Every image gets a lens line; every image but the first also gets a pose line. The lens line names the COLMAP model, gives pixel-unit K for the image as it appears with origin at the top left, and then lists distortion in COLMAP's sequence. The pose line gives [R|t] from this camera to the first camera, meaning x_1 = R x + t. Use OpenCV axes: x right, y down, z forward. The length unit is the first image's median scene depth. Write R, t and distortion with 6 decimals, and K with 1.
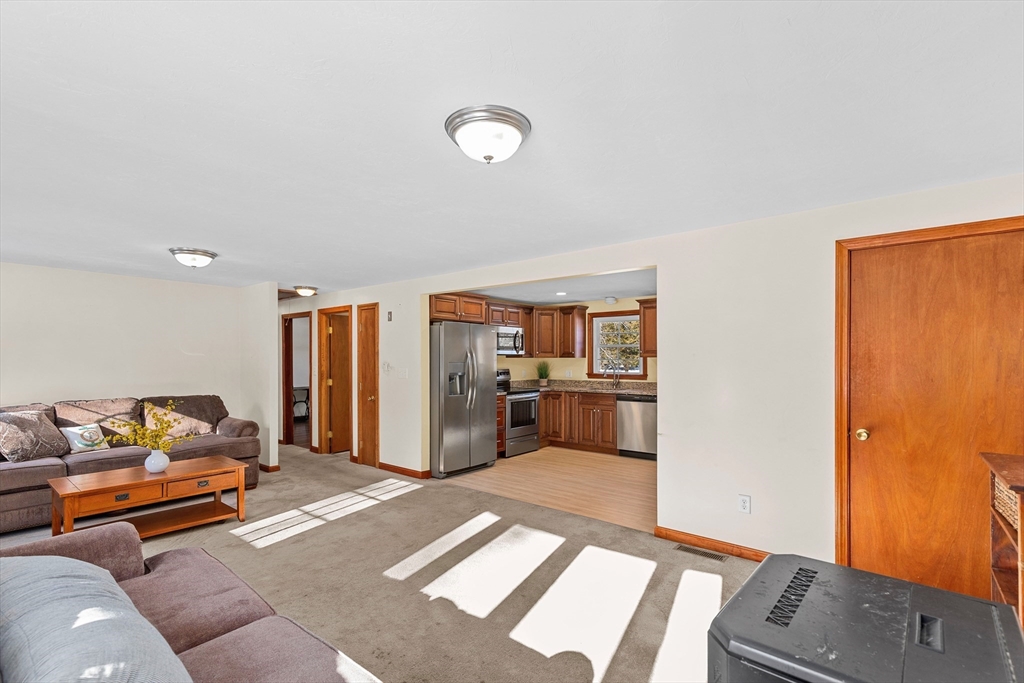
lens RADIAL K [[457.1, 0, 501.7], [0, 457.1, 359.8], [0, 0, 1]] dist [-0.000095, -0.000096]
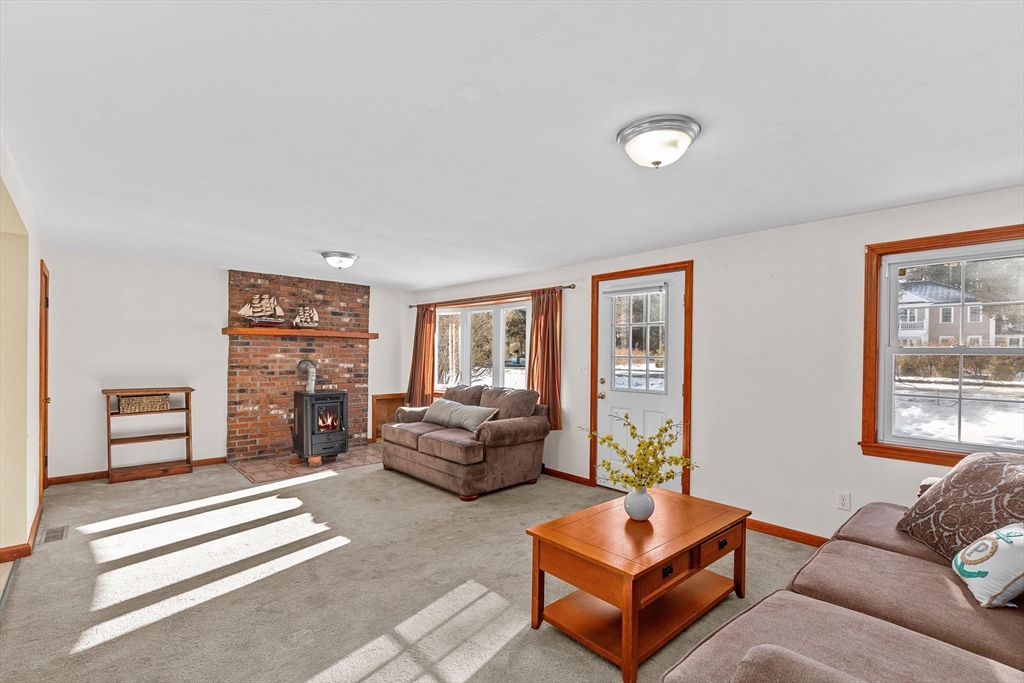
lens RADIAL K [[464.7, 0, 512.4], [0, 464.7, 352.5], [0, 0, 1]] dist [0.013836, -0.000168]
pose [[-0.992392, -0.010694, 0.122656, -0.638257], [-0.010852, 0.999941, -0.000614, 0.008529], [-0.122642, -0.001940, -0.992449, 1.698984]]
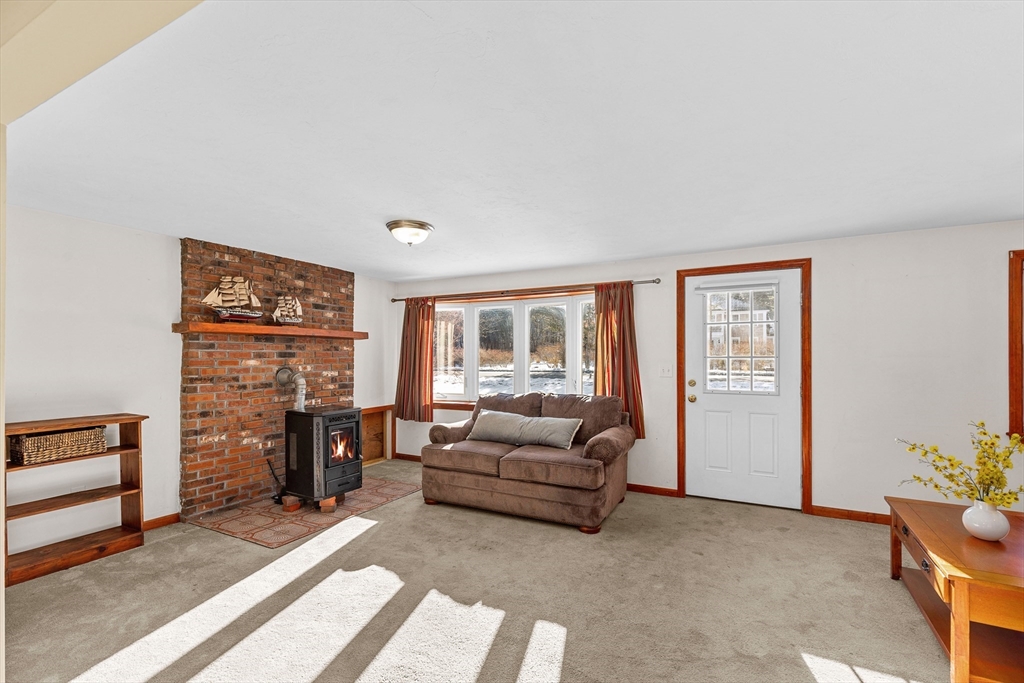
lens RADIAL K [[464.7, 0, 512.4], [0, 464.7, 352.5], [0, 0, 1]] dist [0.013836, -0.000168]
pose [[-0.977097, 0.000531, -0.212795, -0.021753], [0.001635, 0.999986, -0.005015, 0.009235], [0.212790, -0.005248, -0.977084, 1.470853]]
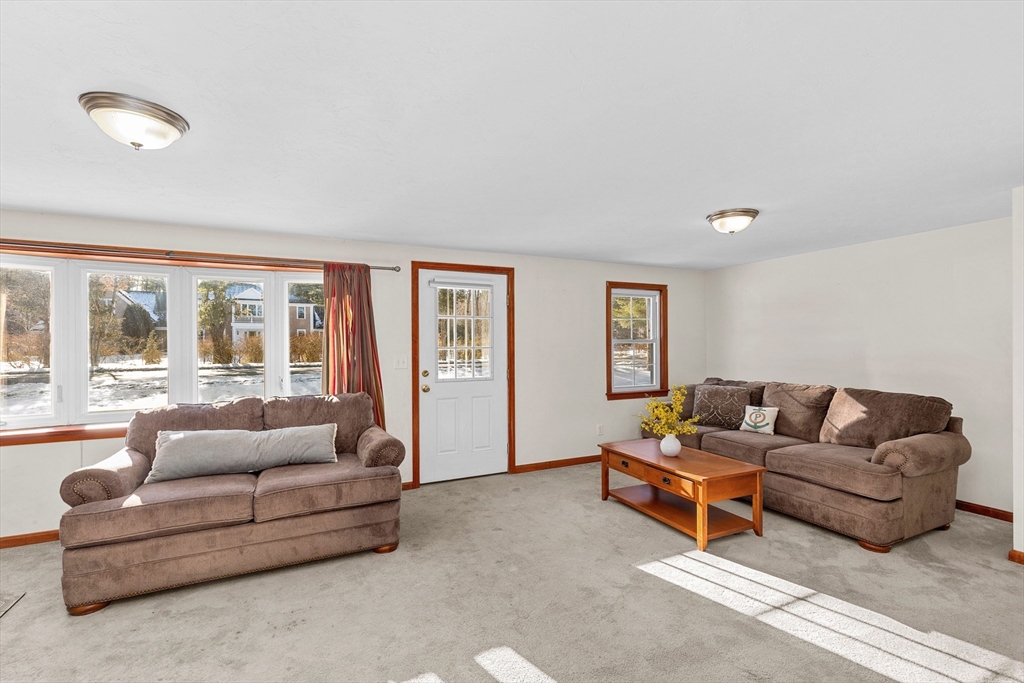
lens RADIAL K [[462.2, 0, 515.2], [0, 462.2, 346.0], [0, 0, 1]] dist [0.011797, -0.000243]
pose [[-0.404154, 0.003240, -0.914685, 0.287477], [0.004826, 0.999987, 0.001410, 0.009687], [0.914678, -0.003844, -0.404164, 1.106023]]
